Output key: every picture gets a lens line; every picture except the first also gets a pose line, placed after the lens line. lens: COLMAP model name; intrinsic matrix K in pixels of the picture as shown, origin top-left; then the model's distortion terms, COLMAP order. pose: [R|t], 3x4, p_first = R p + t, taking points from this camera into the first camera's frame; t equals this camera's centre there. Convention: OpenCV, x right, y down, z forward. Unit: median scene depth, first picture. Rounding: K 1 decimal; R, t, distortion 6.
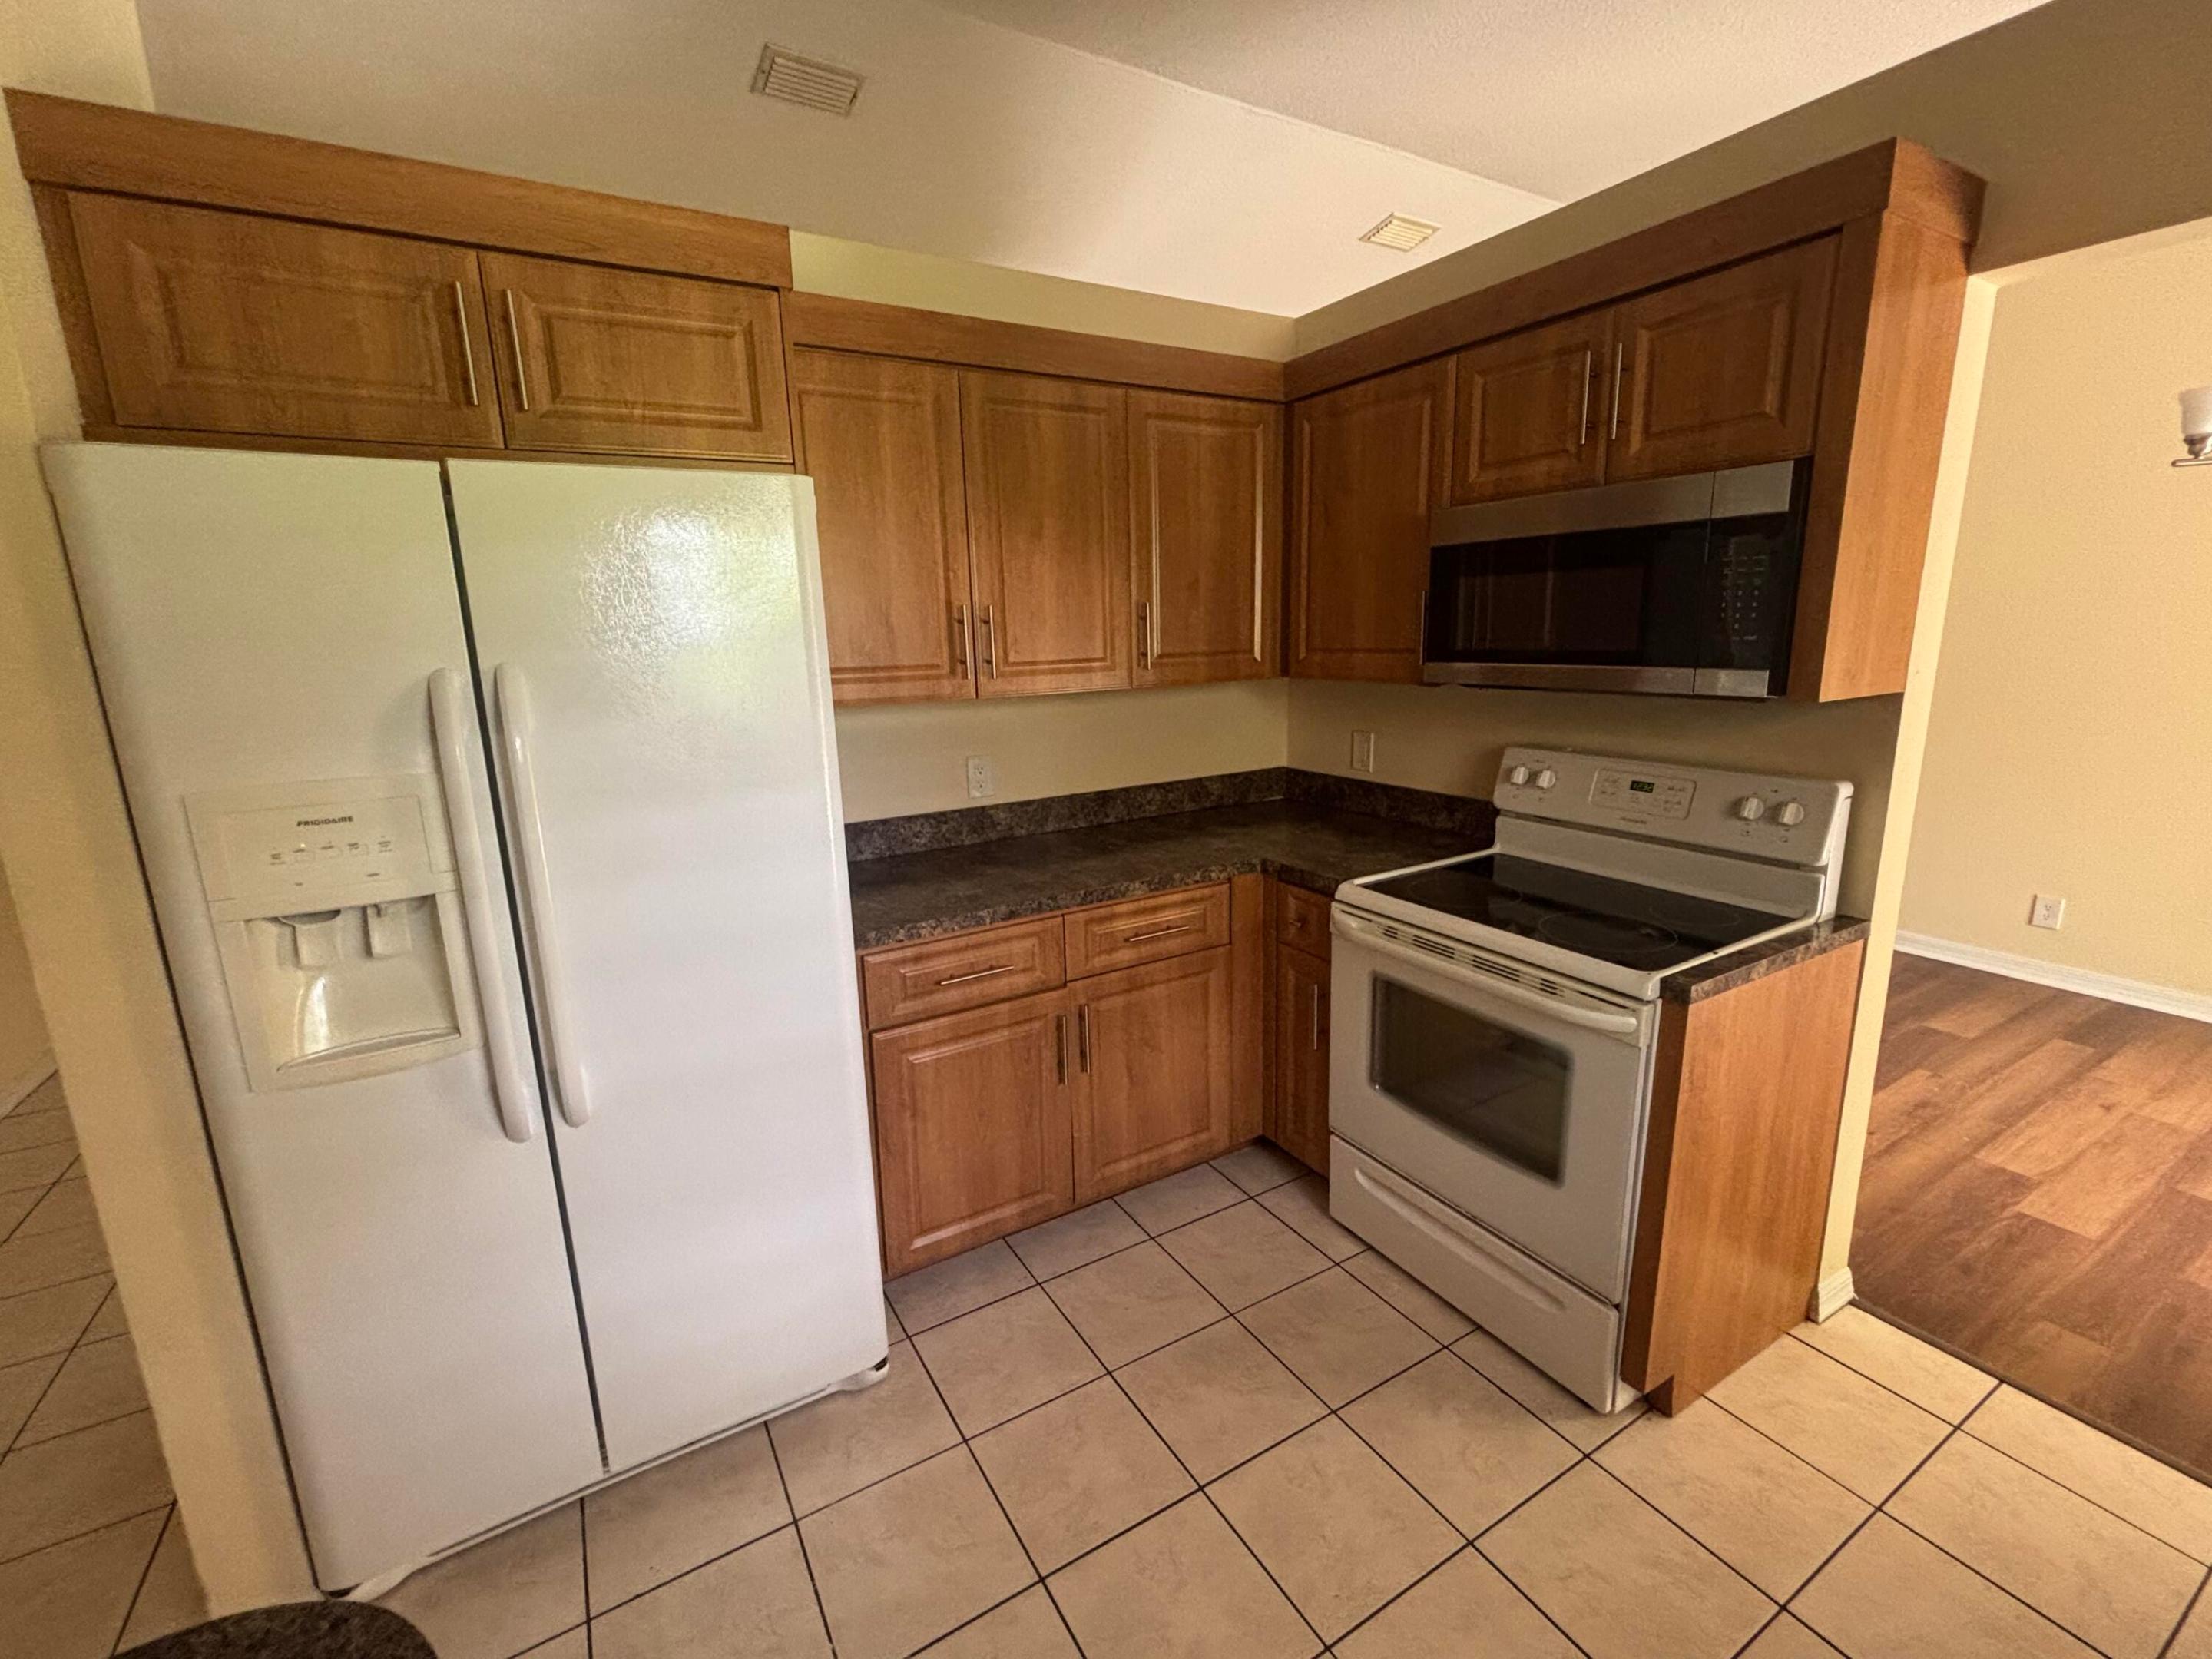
lens RADIAL K [[945.4, 0, 1090.0], [0, 945.4, 821.9], [0, 0, 1]] dist [0.000020, -0.001331]
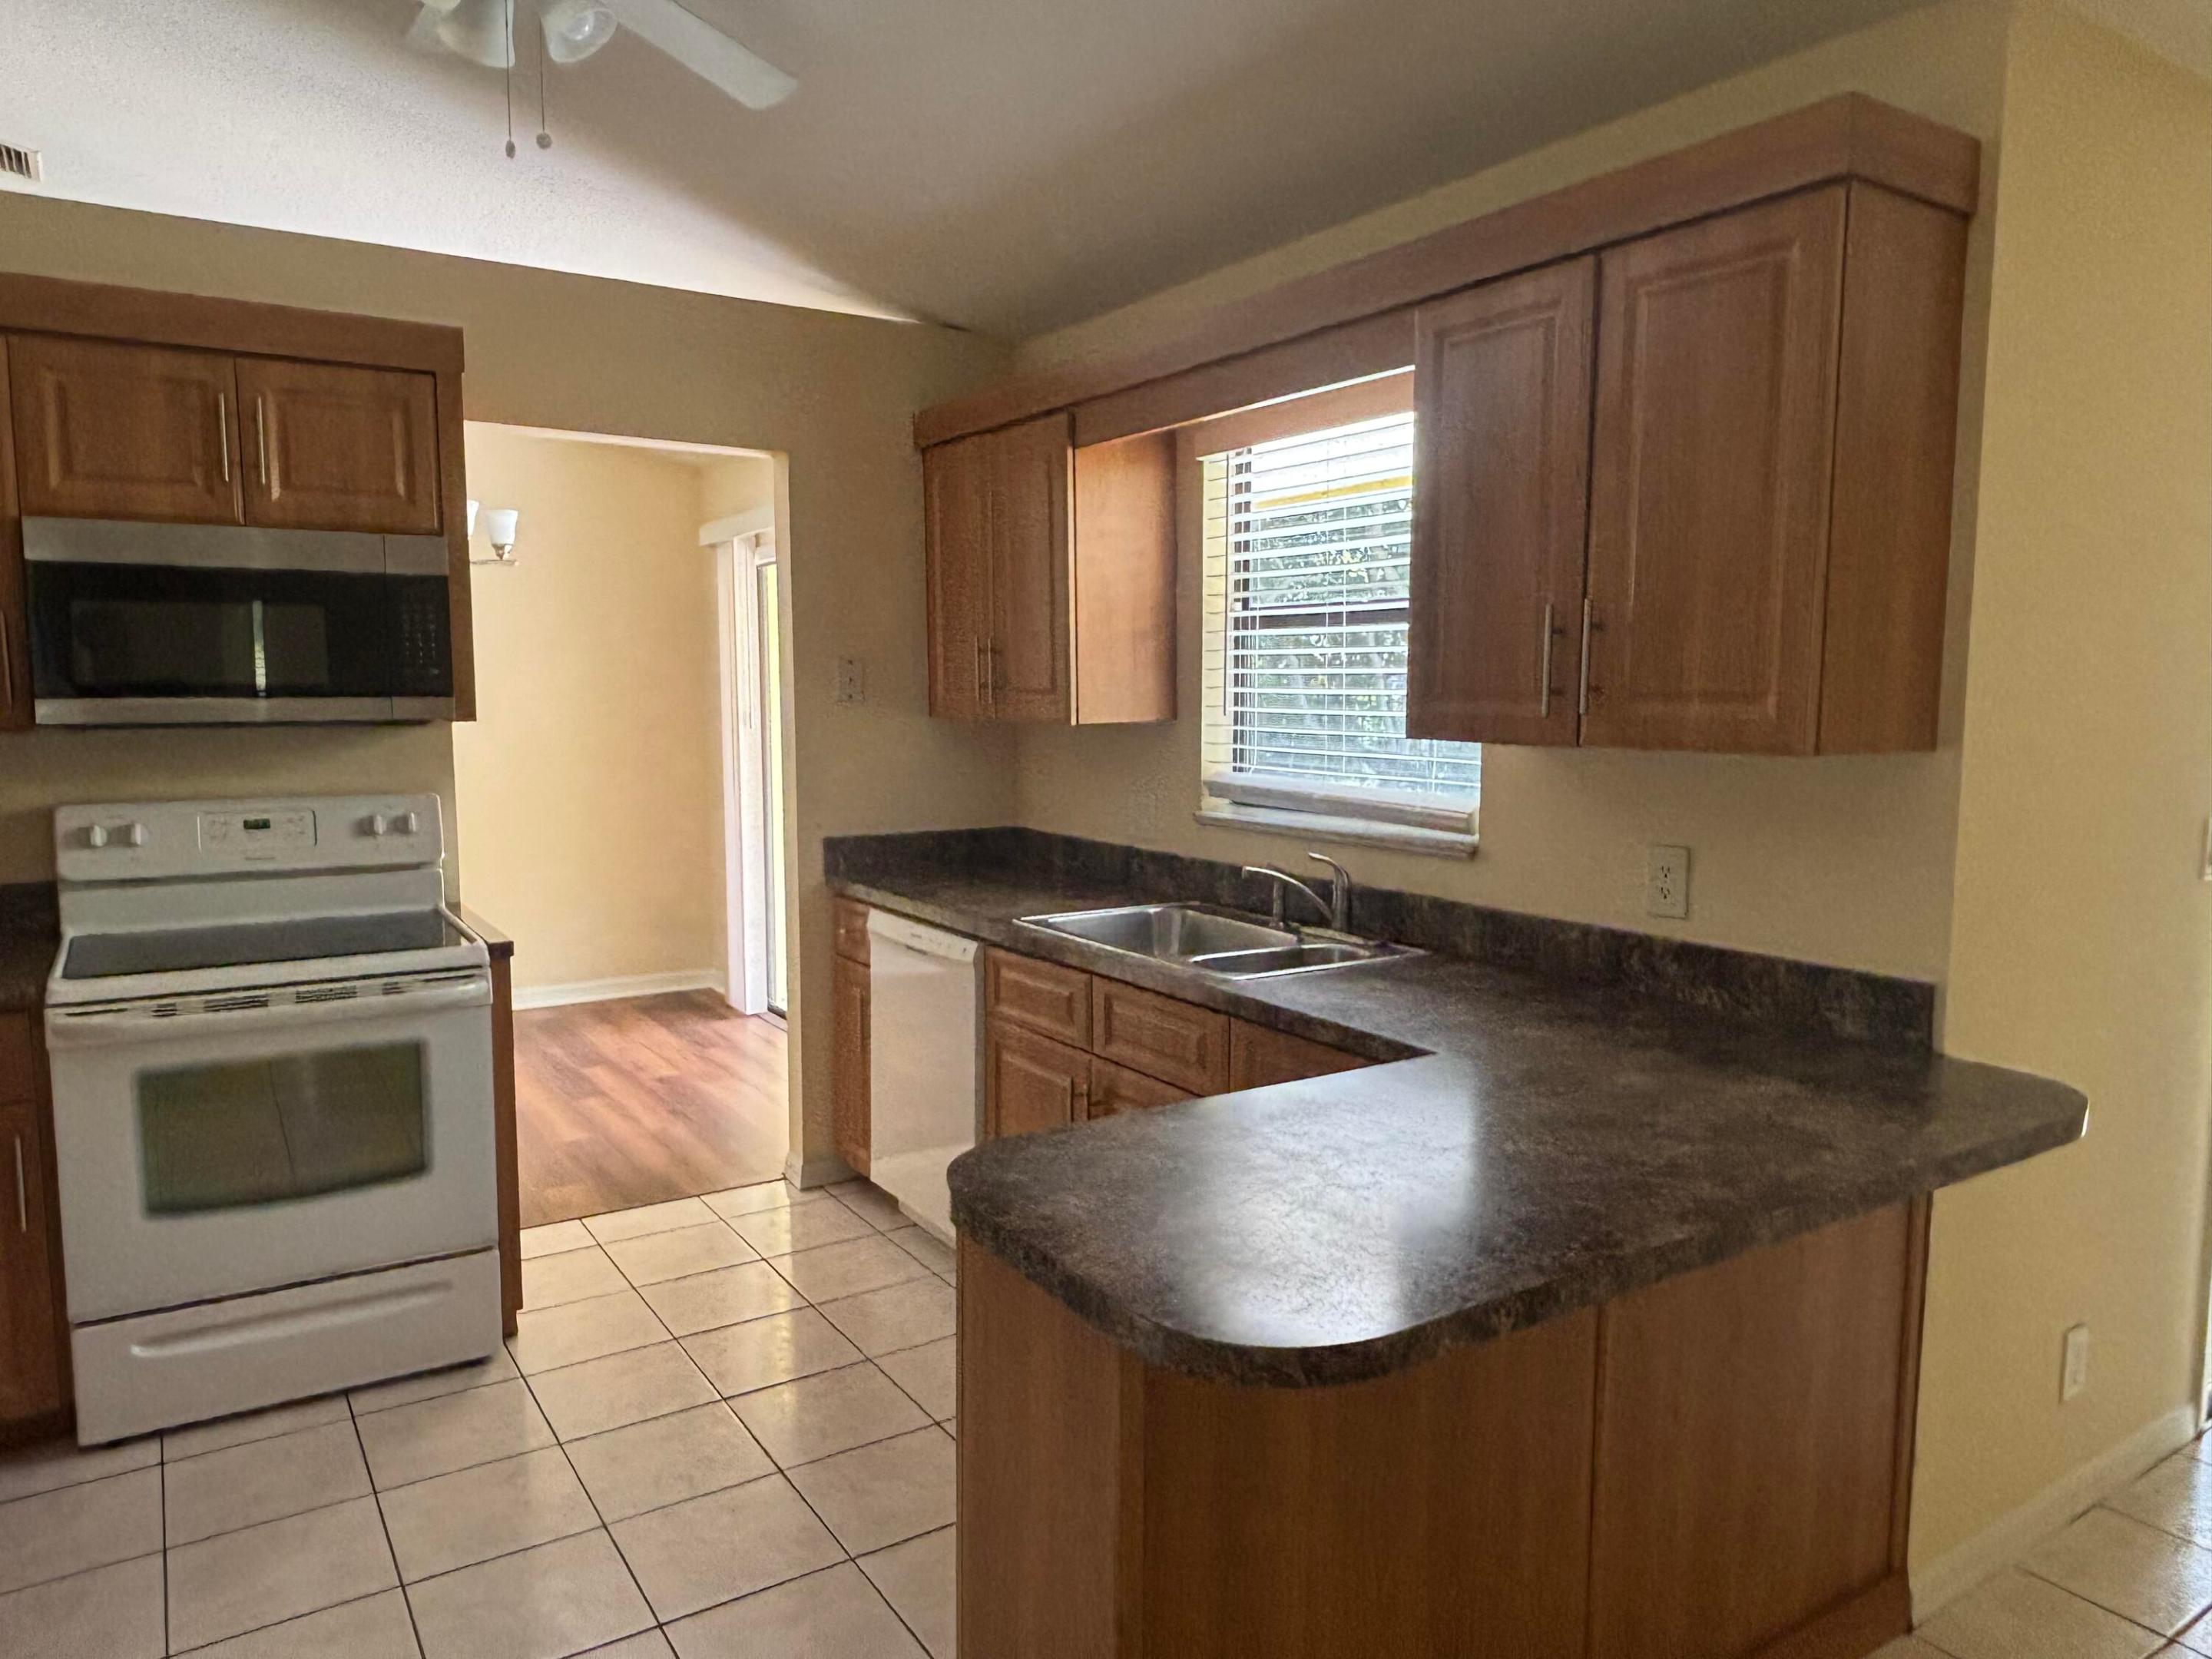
lens RADIAL K [[1439.9, 0, 1092.6], [0, 1439.9, 824.7], [0, 0, 1]] dist [0.017307, -0.040207]
pose [[-0.057529, -0.072629, 0.995698, -0.883082], [0.200805, 0.976126, 0.082803, 0.012436], [-0.977941, 0.204705, -0.041571, 0.192667]]
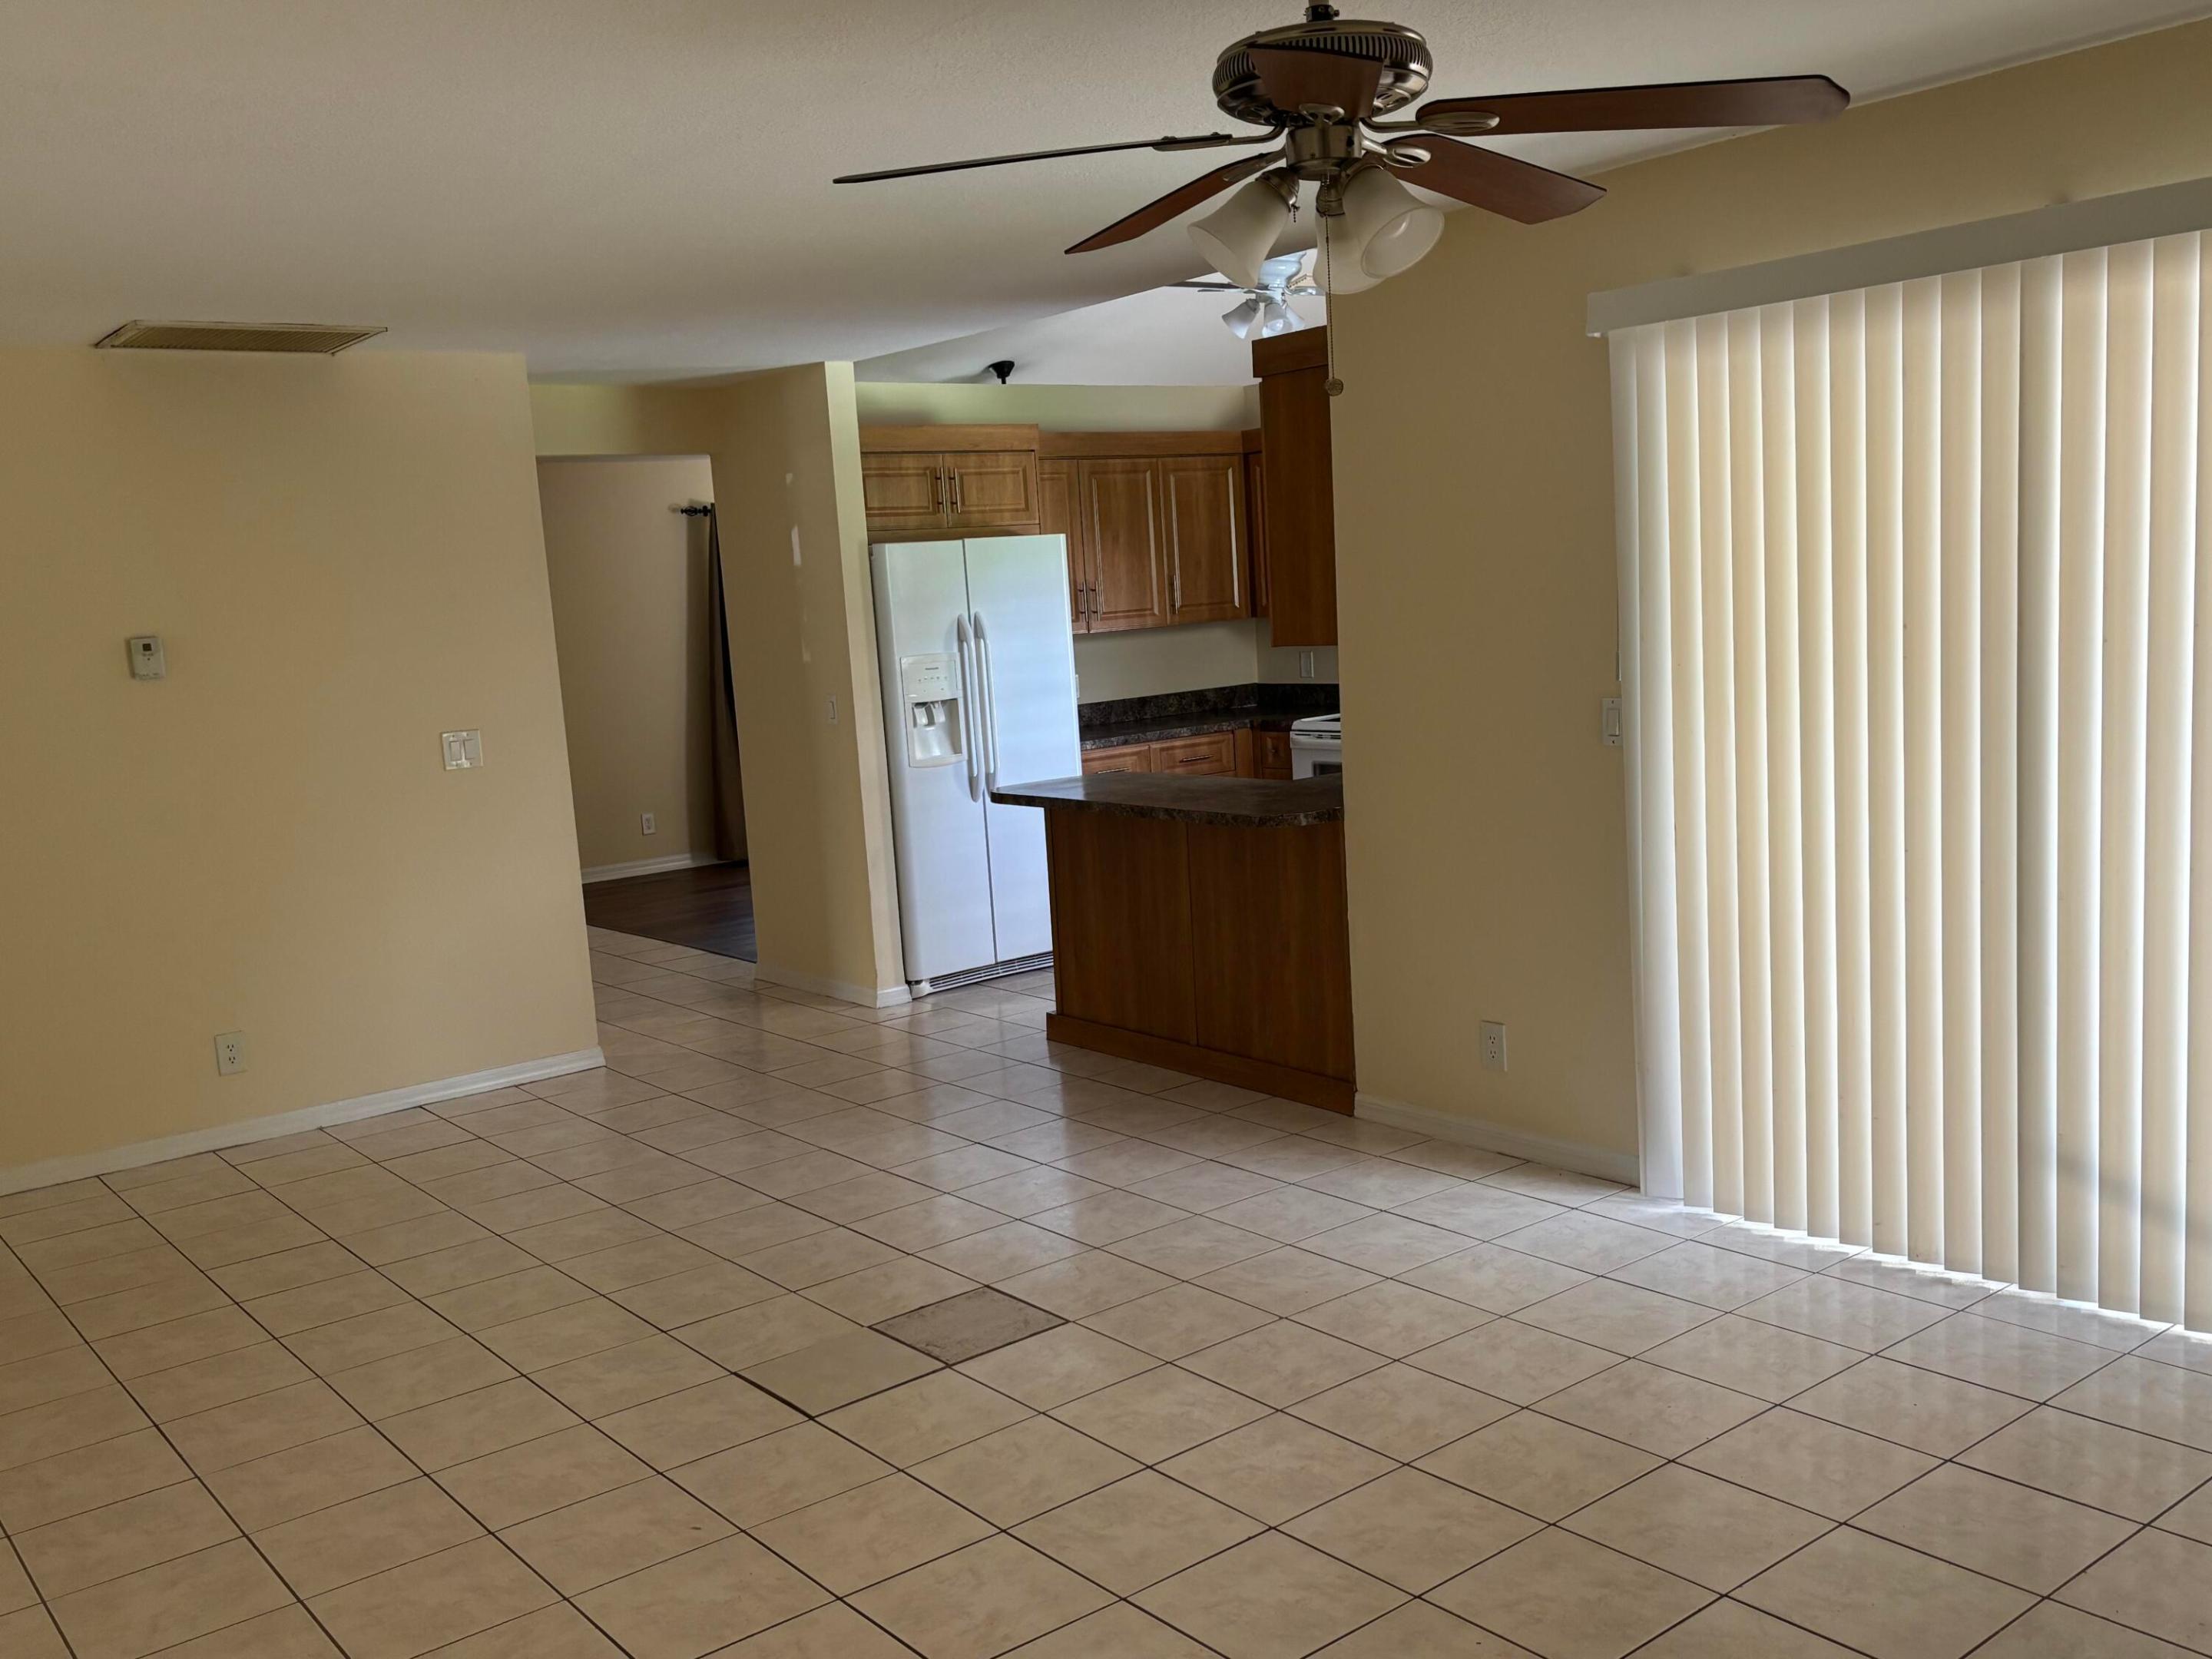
lens RADIAL K [[1952.4, 0, 1107.7], [0, 1952.4, 835.5], [0, 0, 1]] dist [0.004627, 0.000095]
pose [[0.988333, -0.052522, 0.142963, -0.634071], [0.063200, 0.995458, -0.071201, 0.517370], [-0.138574, 0.079406, 0.987164, -2.622562]]
